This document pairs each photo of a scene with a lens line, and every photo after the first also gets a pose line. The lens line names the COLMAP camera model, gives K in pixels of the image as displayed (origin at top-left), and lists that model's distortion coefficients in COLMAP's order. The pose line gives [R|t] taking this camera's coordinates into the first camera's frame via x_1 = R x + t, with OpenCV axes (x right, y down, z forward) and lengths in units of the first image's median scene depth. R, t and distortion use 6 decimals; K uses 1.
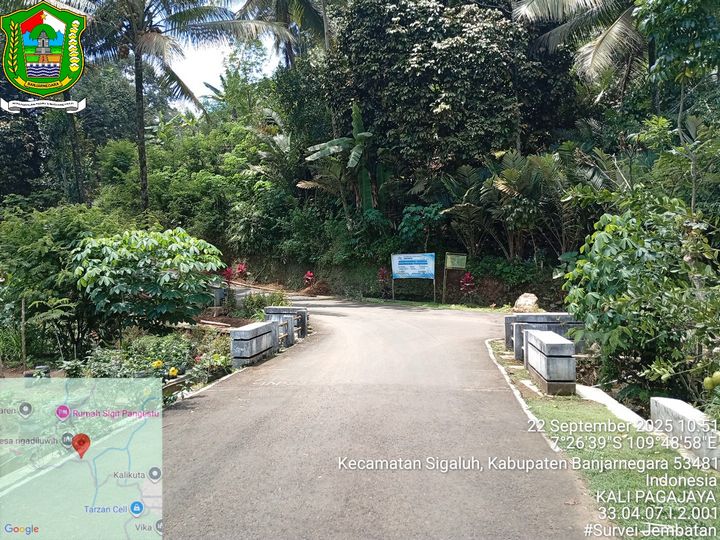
lens RADIAL K [[561.2, 0, 360.0], [0, 561.2, 270.0], [0, 0, 1]] dist [0.100229, -0.191674]
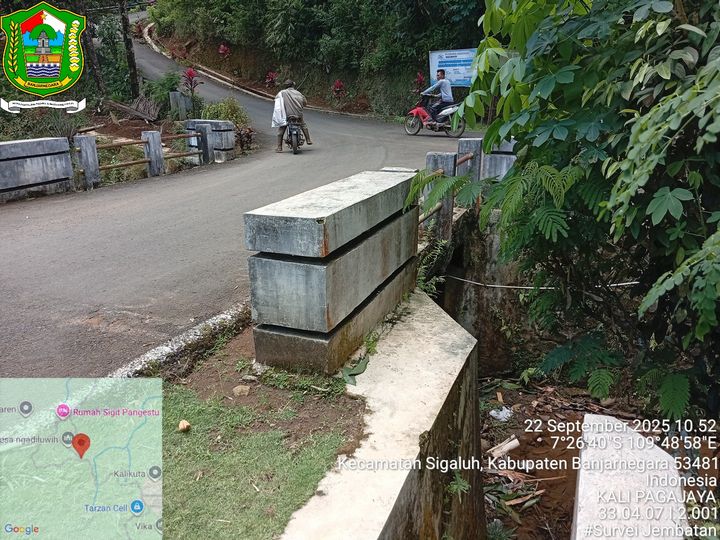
lens RADIAL K [[561.2, 0, 360.0], [0, 561.2, 270.0], [0, 0, 1]] dist [0.100229, -0.191674]
pose [[0.969356, 0.083604, -0.230997, 0.164461], [-0.011265, 0.954448, 0.298166, 0.023287], [0.245402, -0.286427, 0.926141, 0.254323]]
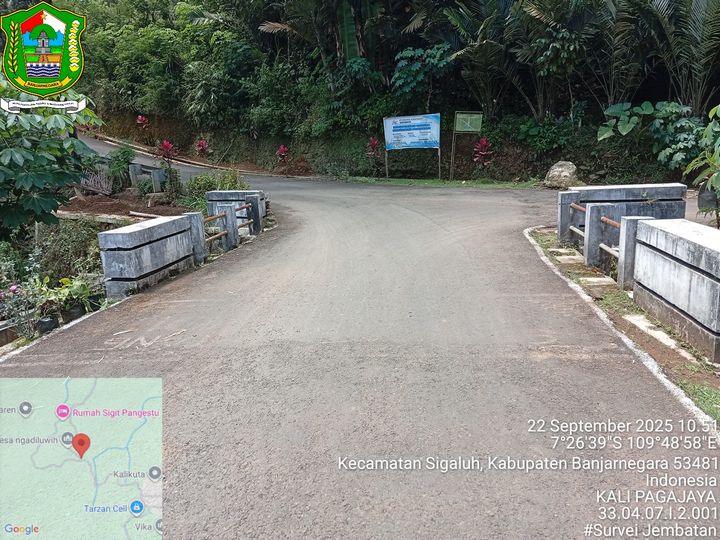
lens RADIAL K [[561.2, 0, 360.0], [0, 561.2, 270.0], [0, 0, 1]] dist [0.100229, -0.191674]
pose [[0.999448, -0.033224, -0.000253, 0.017310], [0.032556, 0.977763, 0.207169, 0.015278], [-0.006636, -0.207063, 0.978305, 0.202743]]
